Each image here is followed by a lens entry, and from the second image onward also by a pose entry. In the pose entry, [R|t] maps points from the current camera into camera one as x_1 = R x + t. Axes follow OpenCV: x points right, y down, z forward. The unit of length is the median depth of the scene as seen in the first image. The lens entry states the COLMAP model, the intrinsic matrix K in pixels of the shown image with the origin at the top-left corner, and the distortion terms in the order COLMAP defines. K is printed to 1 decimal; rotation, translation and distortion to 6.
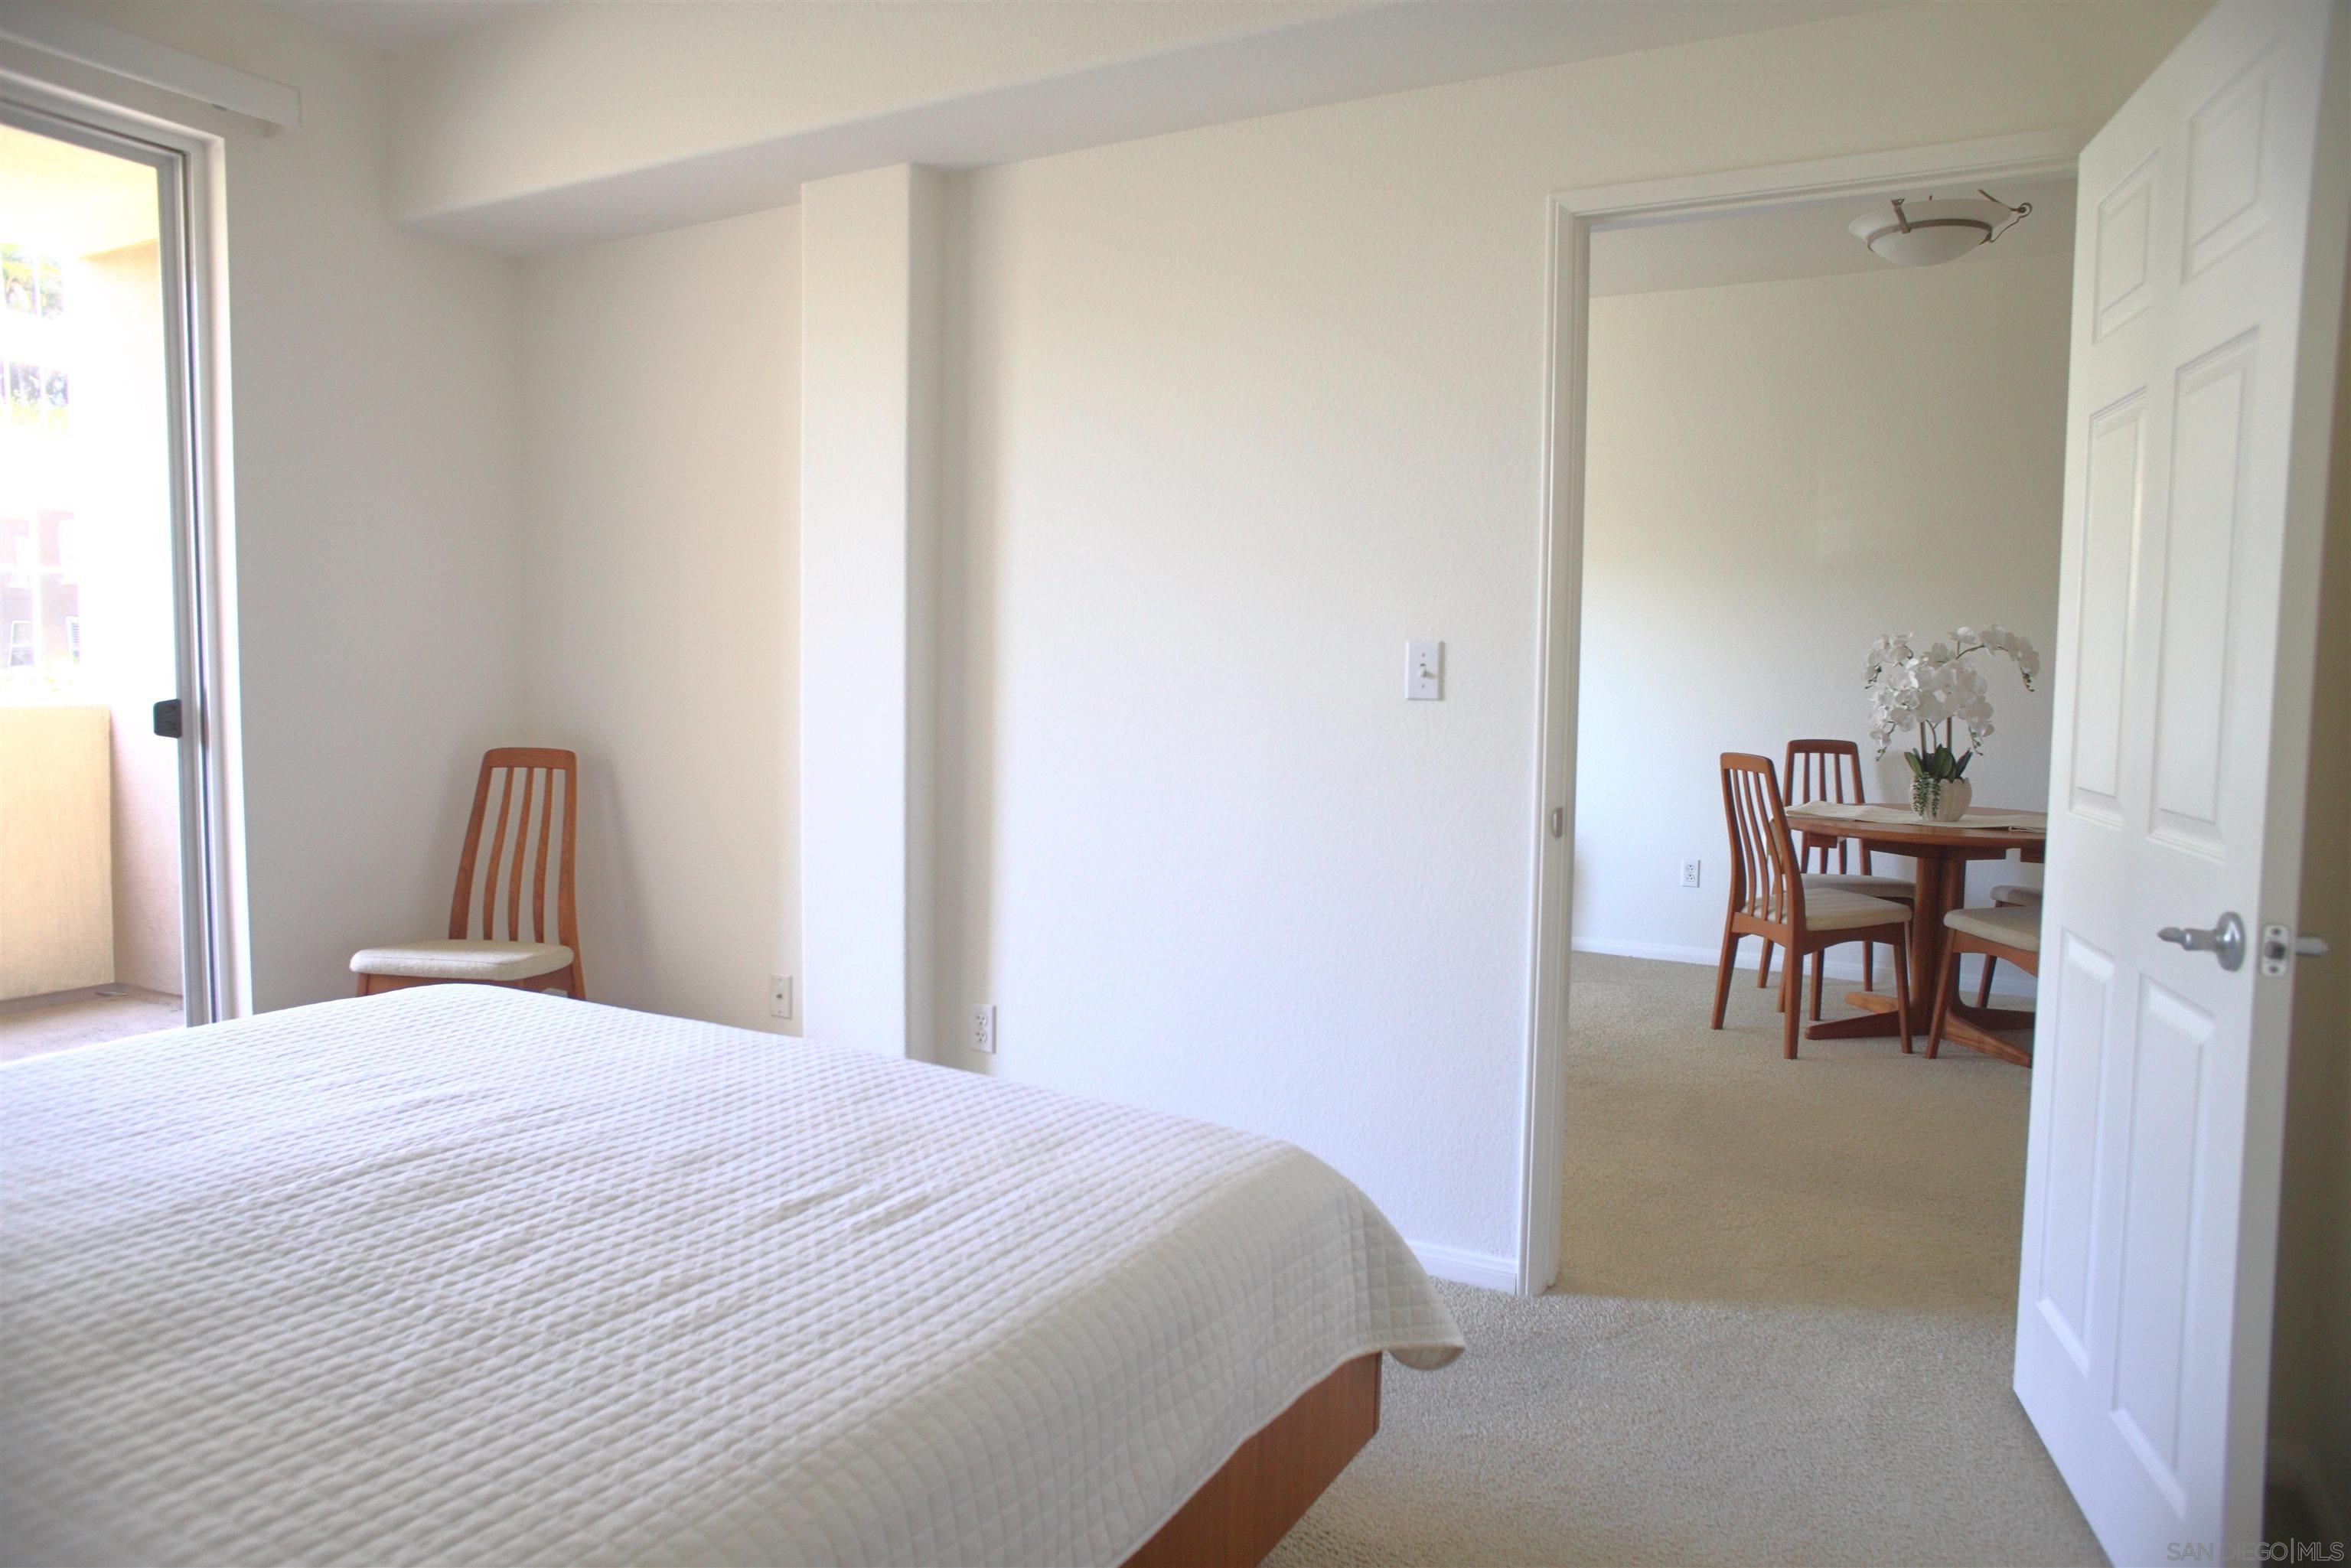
lens RADIAL K [[1560.2, 0, 1175.0], [0, 1560.2, 774.8], [0, 0, 1]] dist [-0.096041, 0.093592]
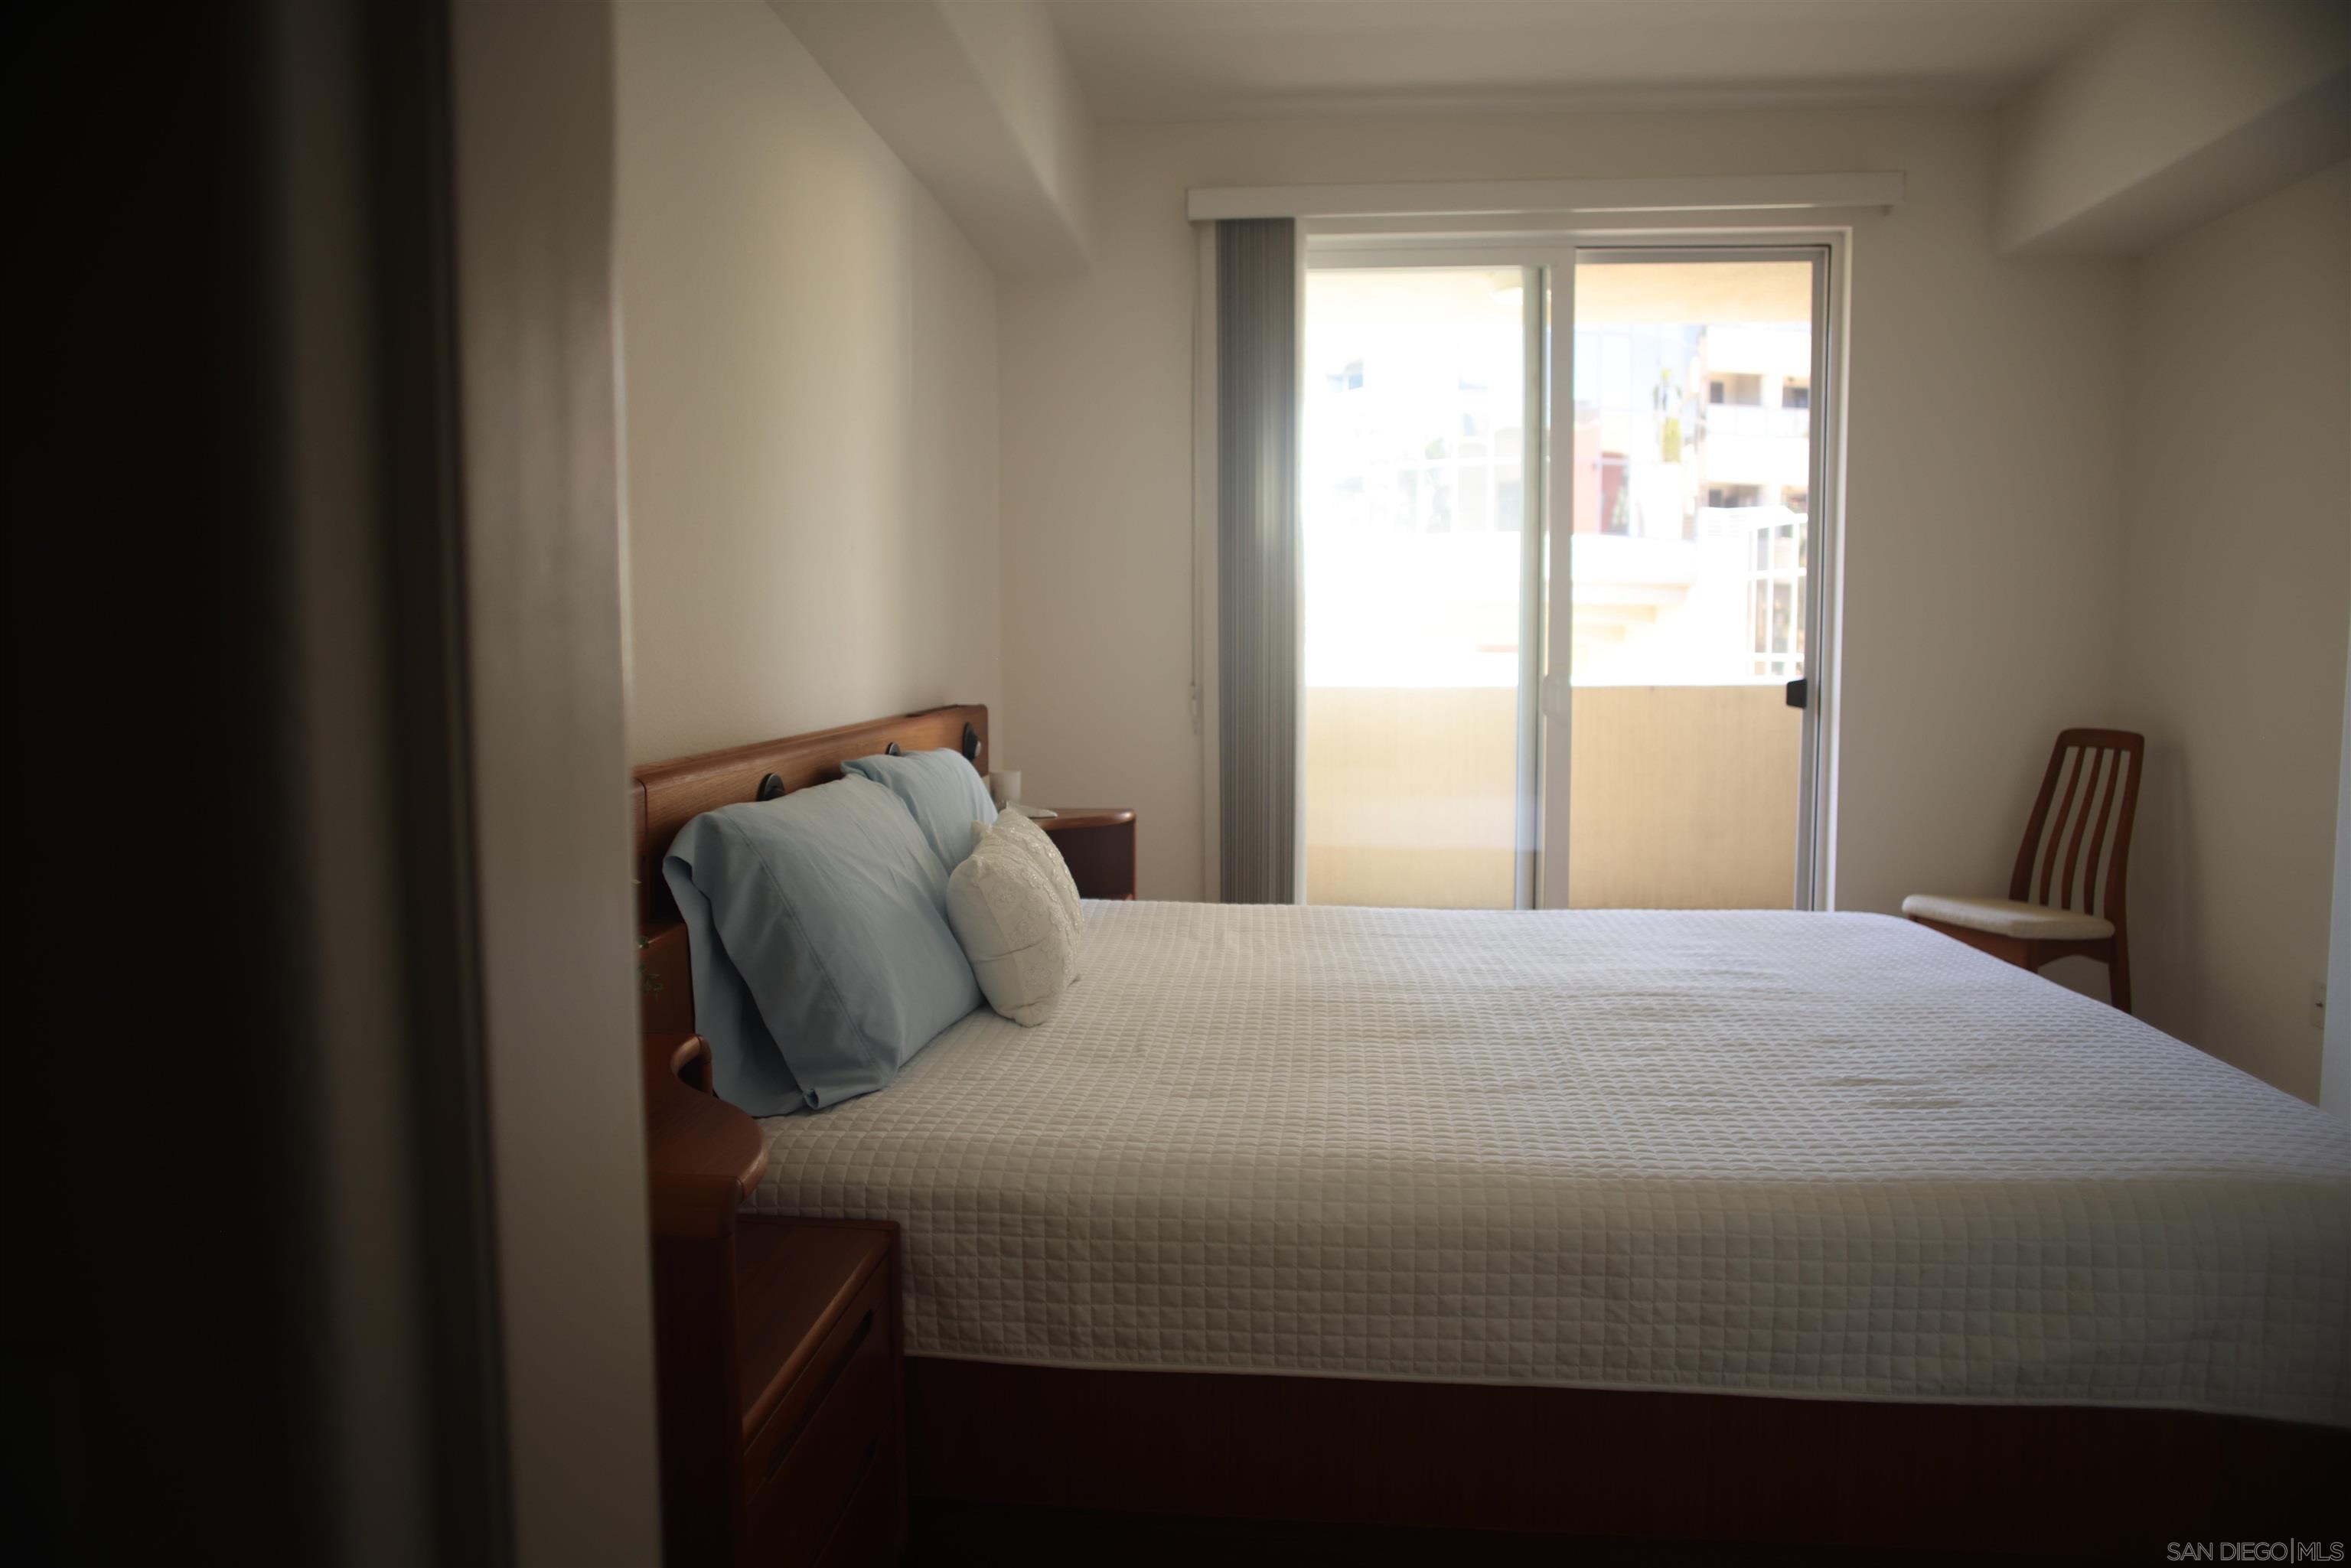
lens RADIAL K [[1560.2, 0, 1175.0], [0, 1560.2, 774.8], [0, 0, 1]] dist [-0.096041, 0.093592]
pose [[0.429020, 0.062893, -0.901103, 0.284651], [-0.055230, 0.997533, 0.043328, 0.003805], [0.901605, 0.031180, 0.431435, -0.020163]]
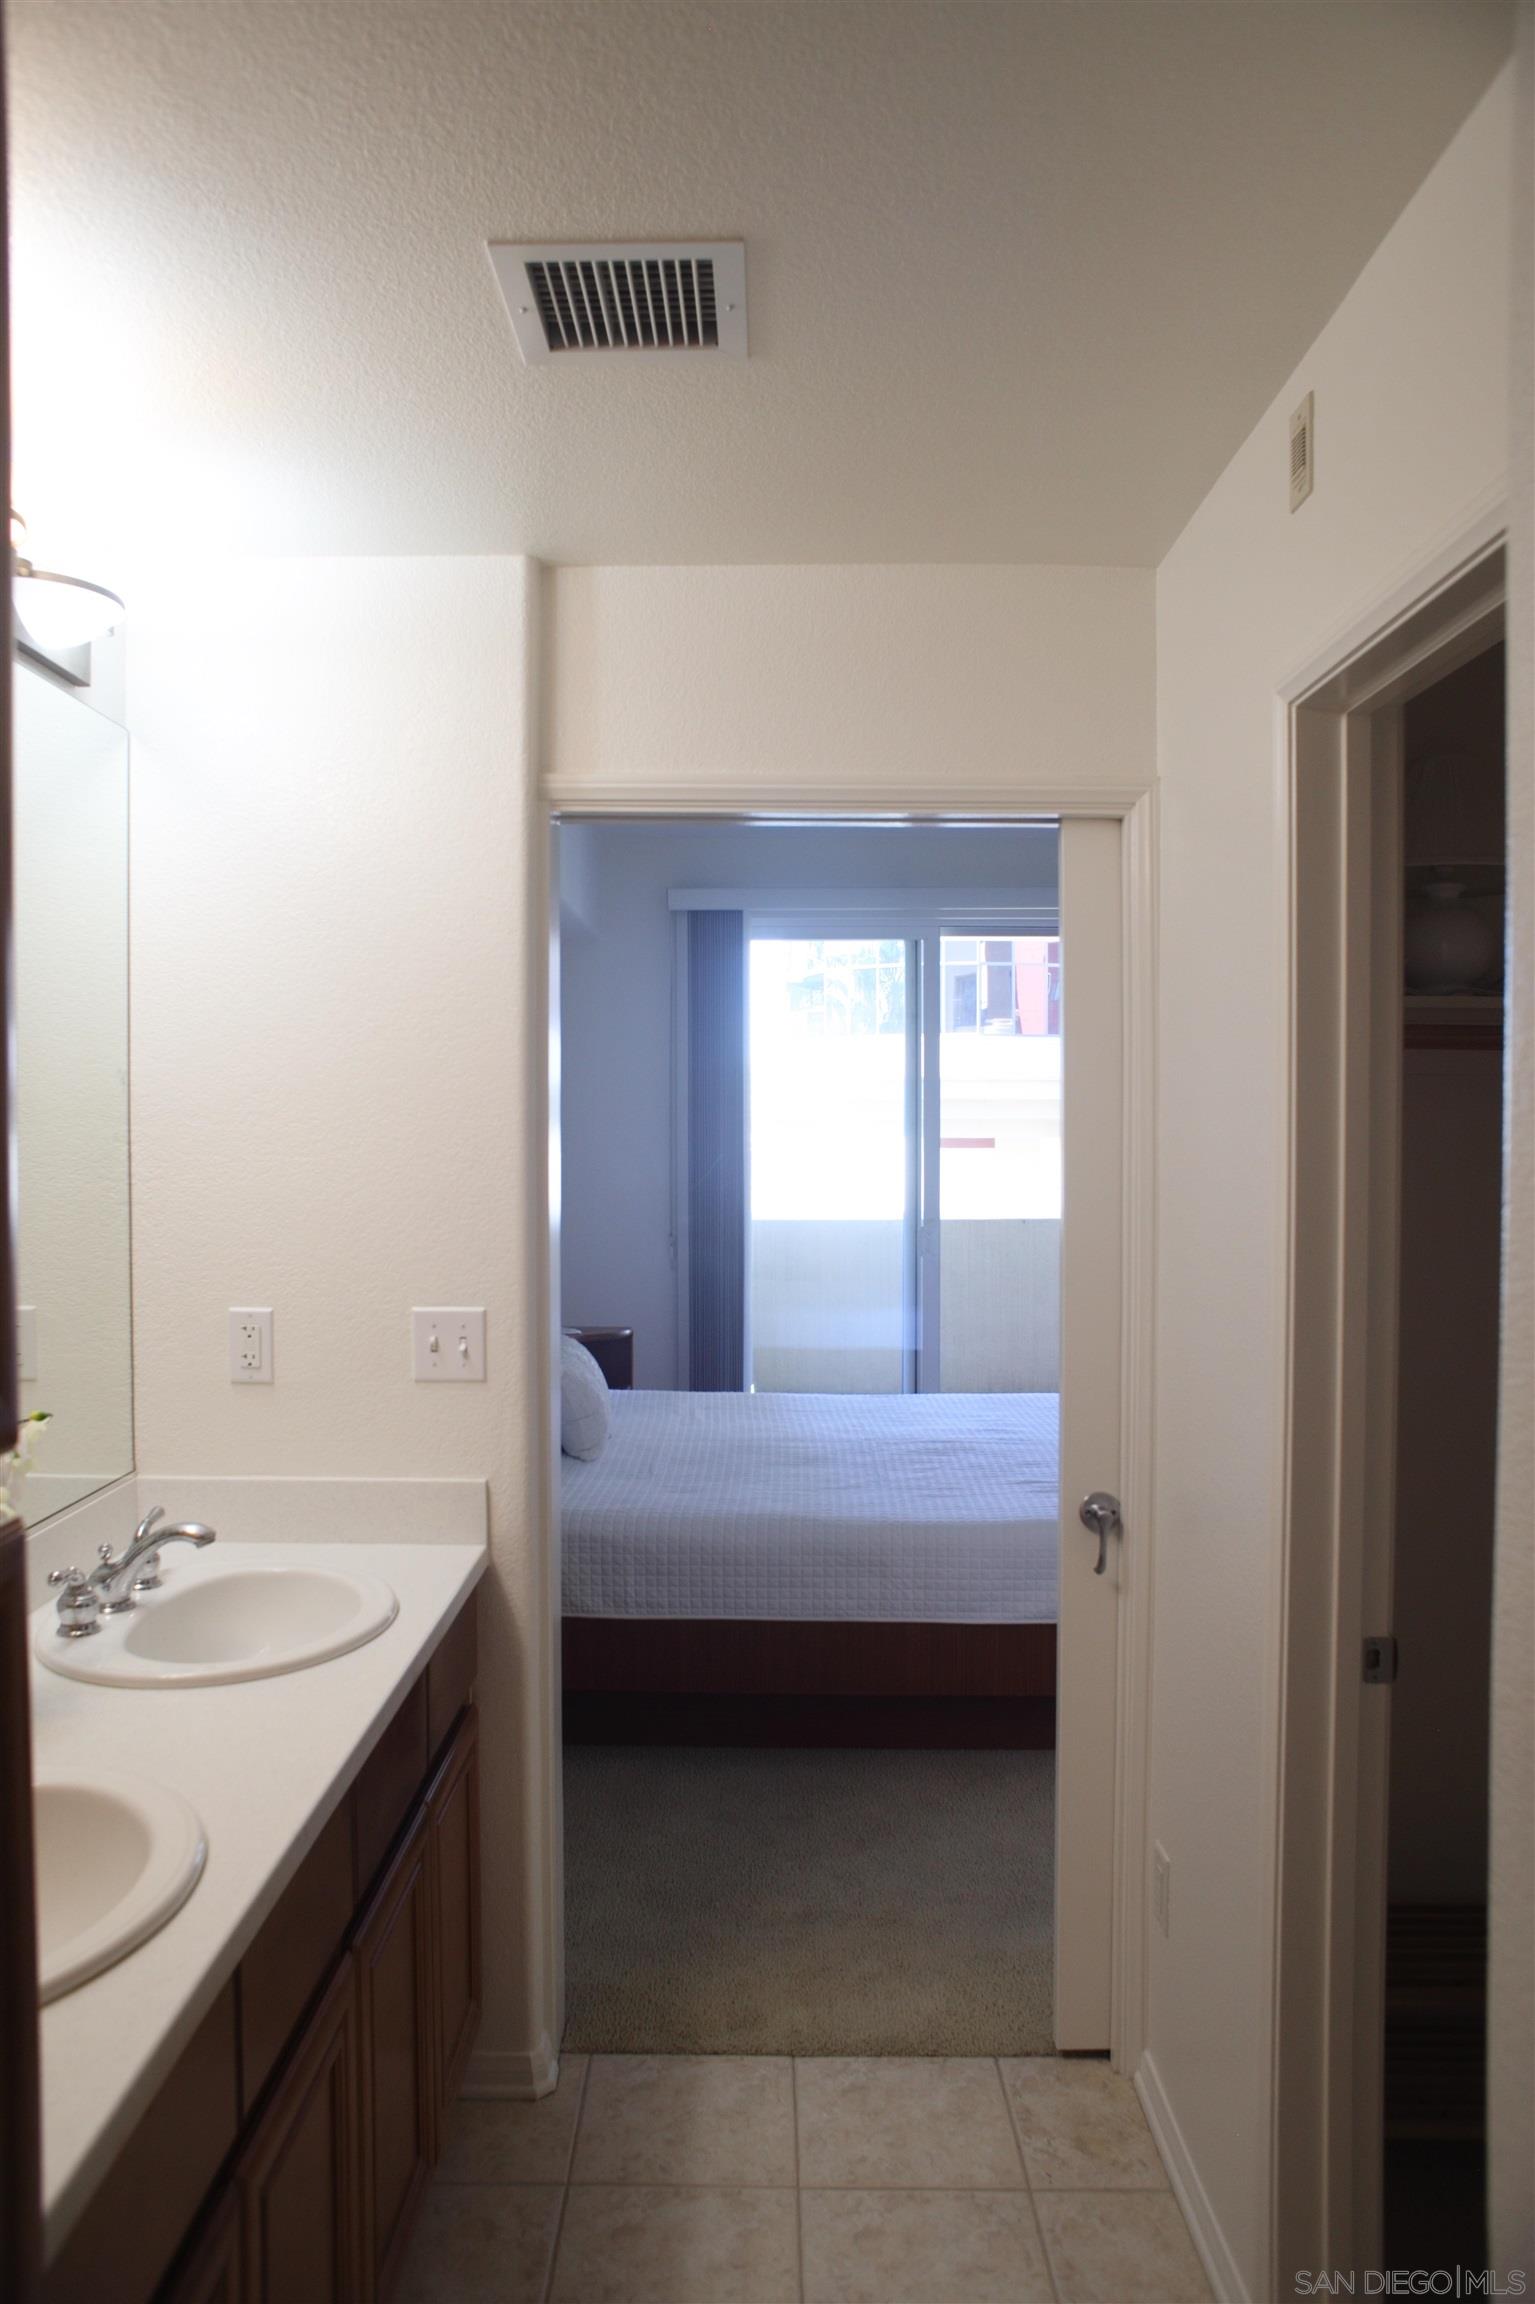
lens RADIAL K [[1675.7, 0, 767.5], [0, 1675.7, 1152.0], [0, 0, 1]] dist [-0.100723, -0.001119]
pose [[0.500198, 0.009569, -0.865858, 0.865678], [-0.055158, 0.998260, -0.020833, -0.077837], [0.864152, 0.058180, 0.499856, -0.334598]]
